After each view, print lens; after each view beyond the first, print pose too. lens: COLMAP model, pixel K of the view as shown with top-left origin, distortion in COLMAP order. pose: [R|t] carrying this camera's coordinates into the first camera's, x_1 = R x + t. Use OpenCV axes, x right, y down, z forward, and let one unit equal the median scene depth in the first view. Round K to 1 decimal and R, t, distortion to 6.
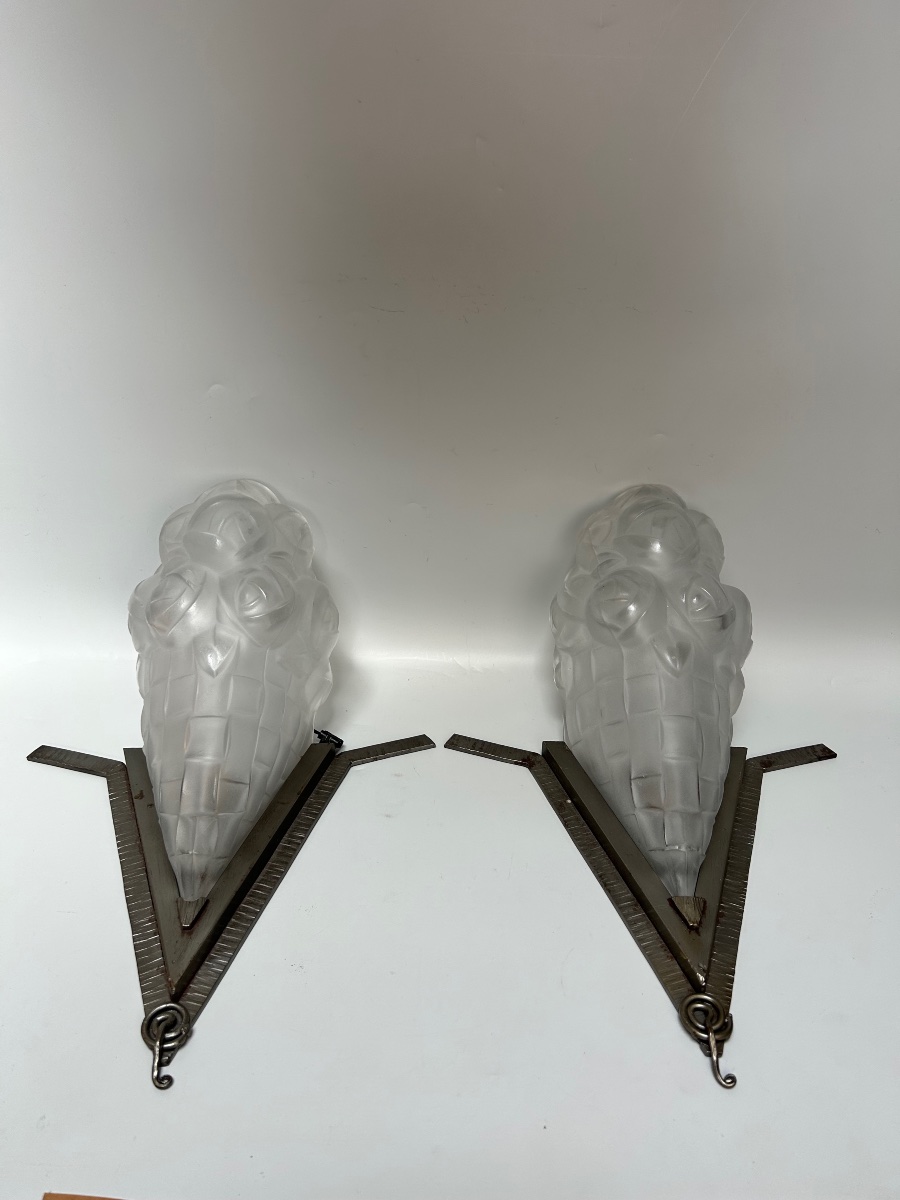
lens RADIAL K [[917.3, 0, 458.1], [0, 917.3, 582.8], [0, 0, 1]] dist [-0.004359, 0.001783]
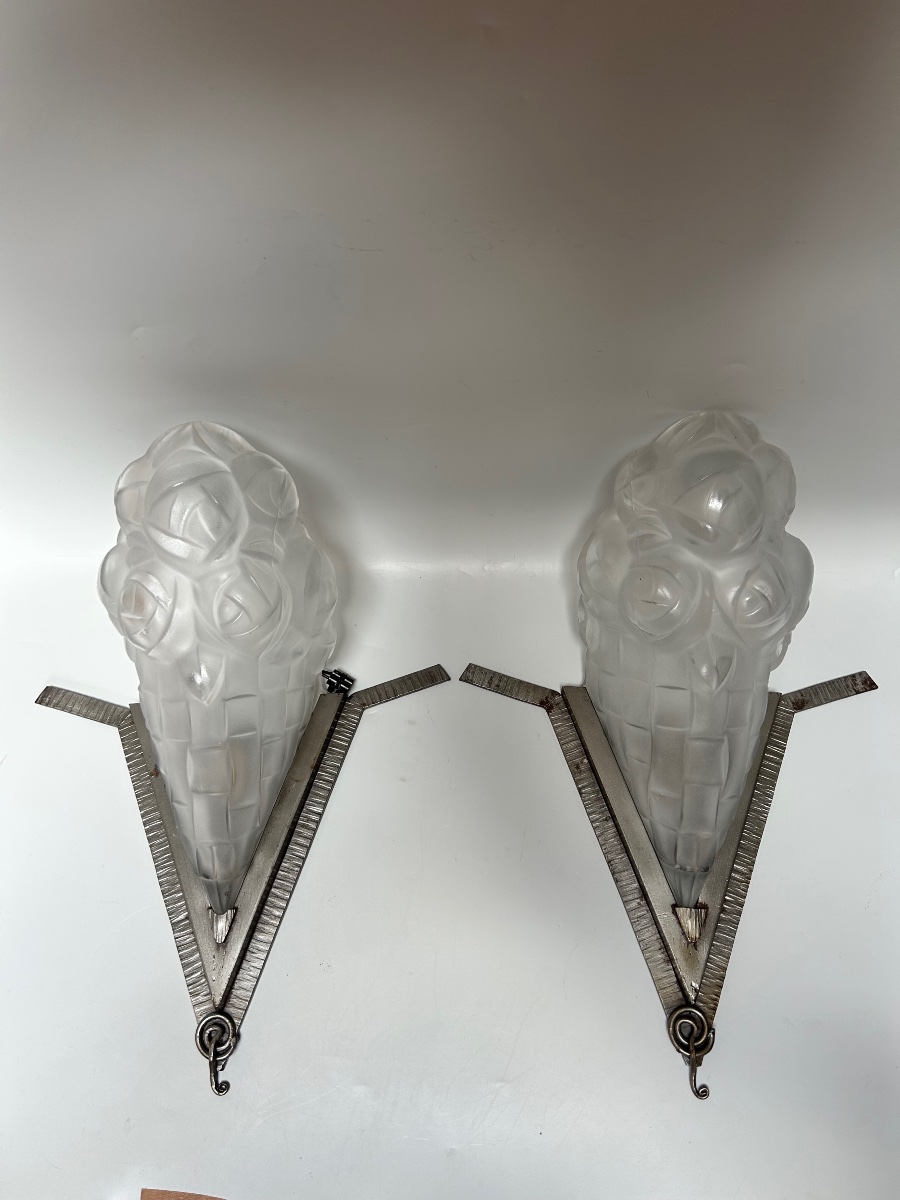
lens RADIAL K [[909.2, 0, 450.0], [0, 909.2, 600.0], [0, 0, 1]] dist [0.003448, -0.002114]
pose [[0.998767, 0.000428, -0.049644, 0.024309], [0.027804, 0.823608, 0.566477, -0.465864], [0.041130, -0.567159, 0.822581, 0.291211]]
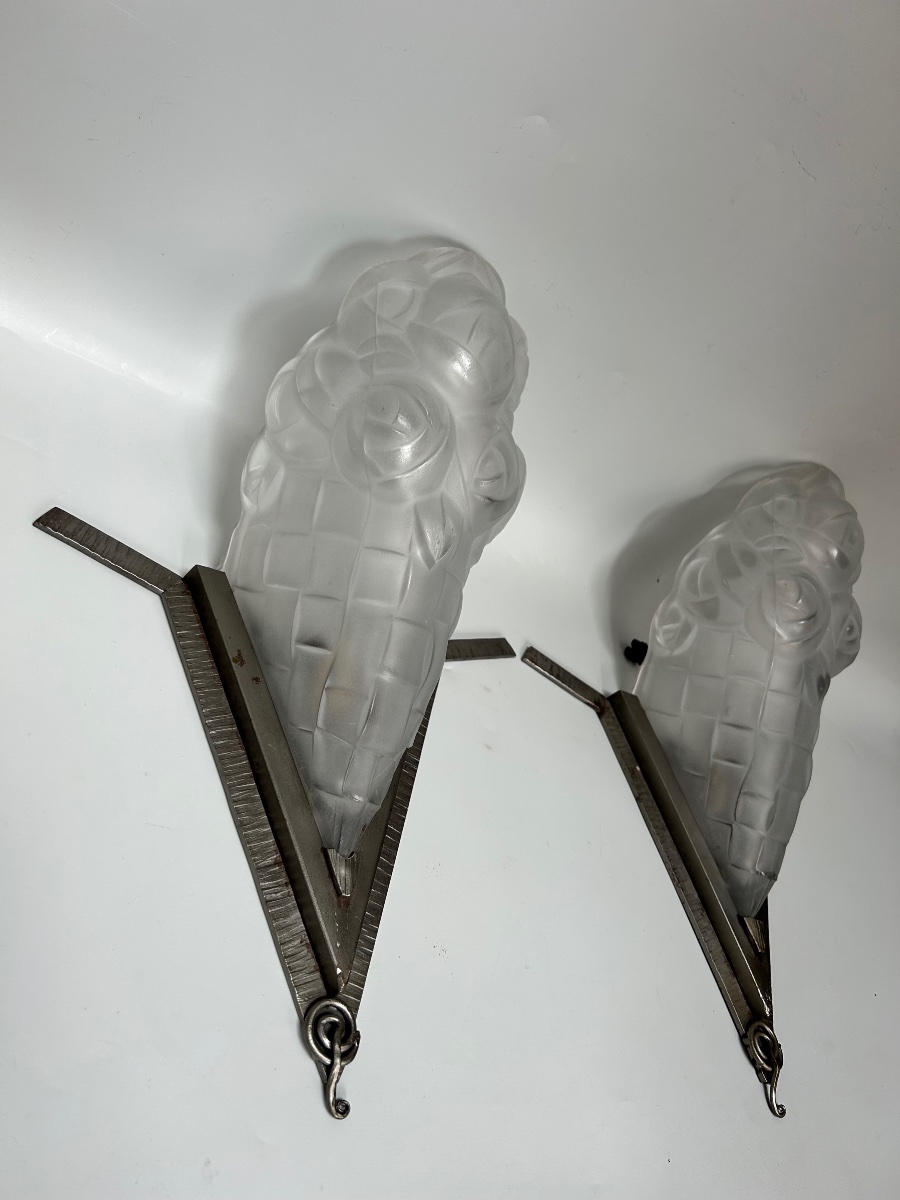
lens RADIAL K [[917.3, 0, 458.1], [0, 917.3, 582.8], [0, 0, 1]] dist [-0.004359, 0.001783]
pose [[0.818172, 0.300163, 0.490406, -0.560609], [-0.455014, 0.859437, 0.233090, -0.064506], [-0.351508, -0.413848, 0.839745, 0.348816]]
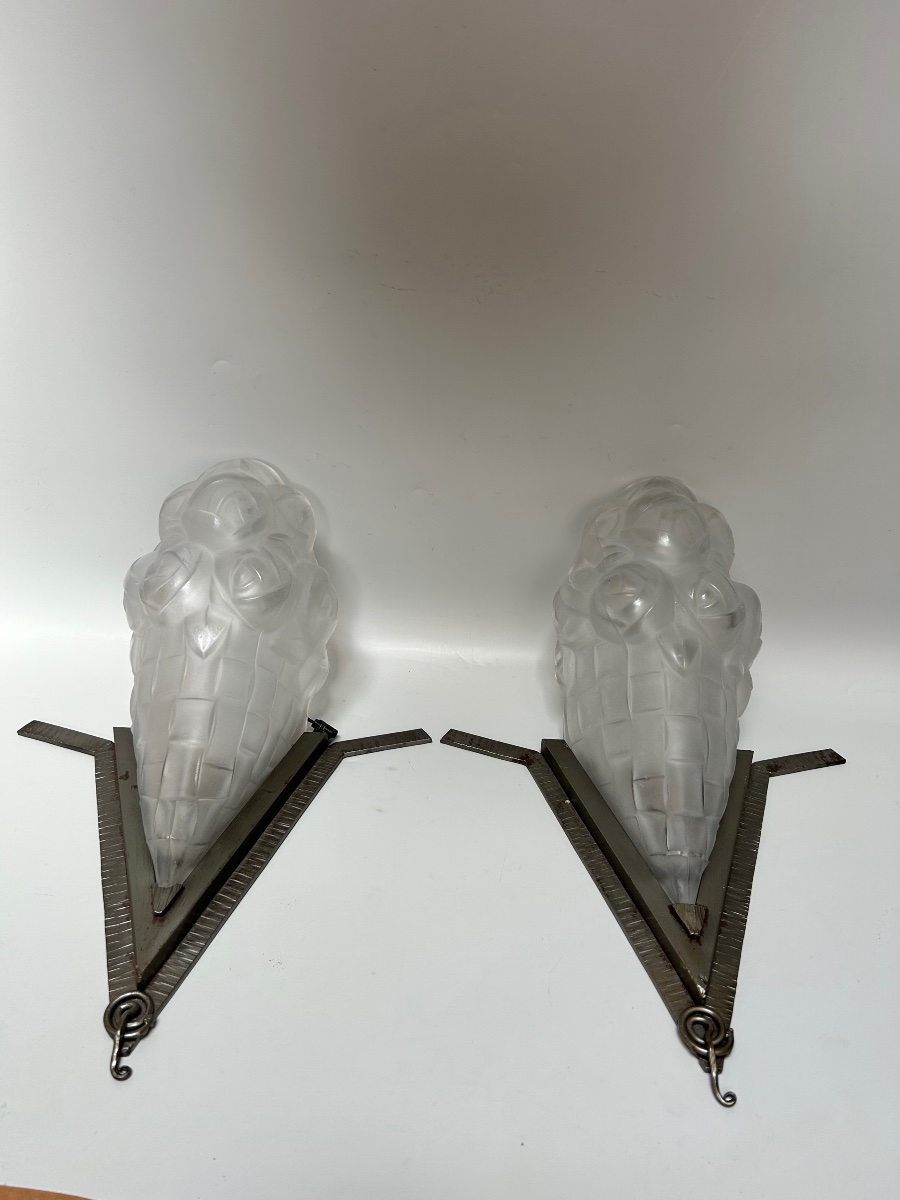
lens RADIAL K [[850.2, 0, 449.7], [0, 850.2, 565.4], [0, 0, 1]] dist [-0.065859, -0.029950]
pose [[0.999212, 0.030613, -0.025258, 0.013016], [-0.031771, 0.998399, -0.046793, 0.037713], [0.023785, 0.047559, 0.998585, 0.106370]]
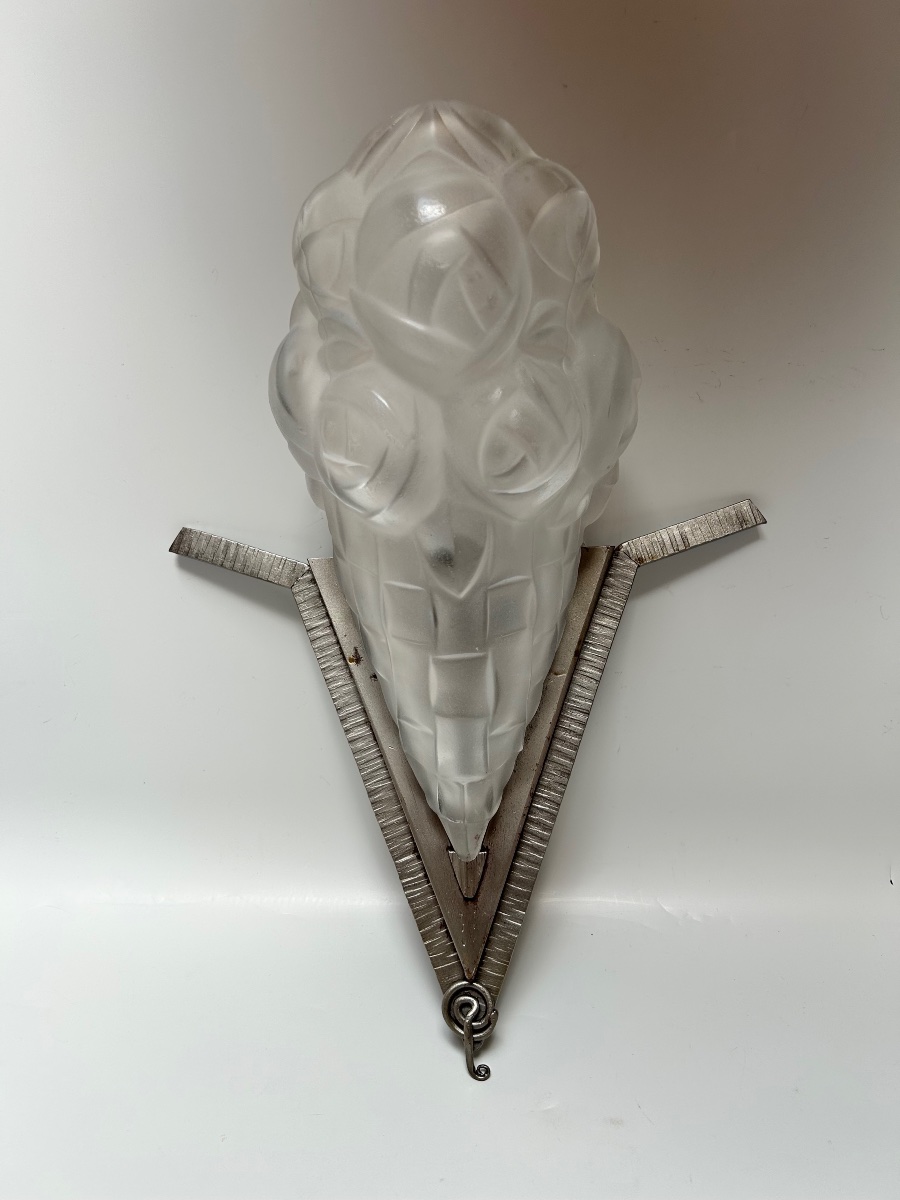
lens RADIAL K [[909.2, 0, 450.0], [0, 909.2, 600.0], [0, 0, 1]] dist [0.003448, -0.002114]
pose [[0.993757, 0.025739, -0.108558, -0.192973], [0.069956, 0.614228, 0.786022, -0.334754], [0.086911, -0.788709, 0.608592, 0.594083]]
